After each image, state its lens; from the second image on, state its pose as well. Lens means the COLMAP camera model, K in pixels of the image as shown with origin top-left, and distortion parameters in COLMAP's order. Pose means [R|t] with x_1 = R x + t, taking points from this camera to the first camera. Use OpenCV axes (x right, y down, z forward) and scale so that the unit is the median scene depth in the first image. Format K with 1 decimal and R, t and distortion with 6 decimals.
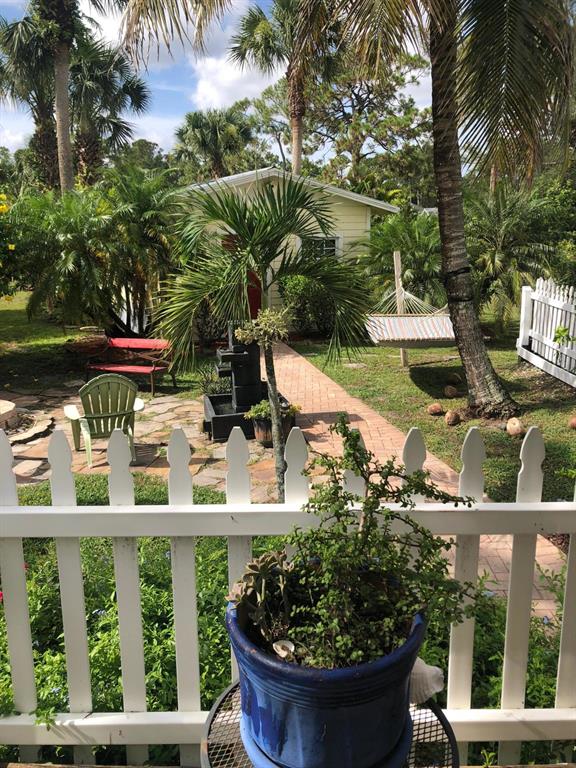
lens RADIAL K [[626.2, 0, 289.0], [0, 626.2, 385.1], [0, 0, 1]] dist [0.016630, -0.012449]
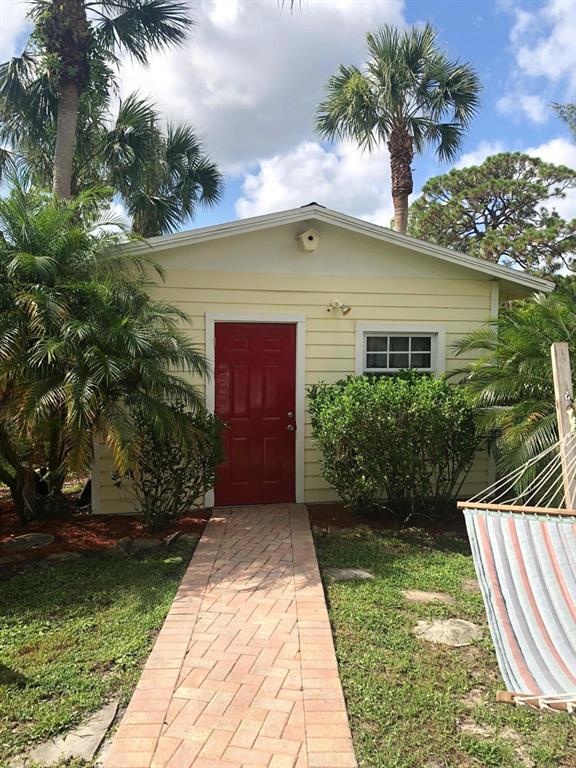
lens RADIAL K [[626.2, 0, 285.5], [0, 626.2, 384.6], [0, 0, 1]] dist [0.016630, -0.012449]
pose [[0.976621, 0.025075, -0.213500, 0.019203], [-0.067590, 0.978622, -0.194246, -0.021843], [0.204065, 0.204135, 0.957437, 0.129295]]
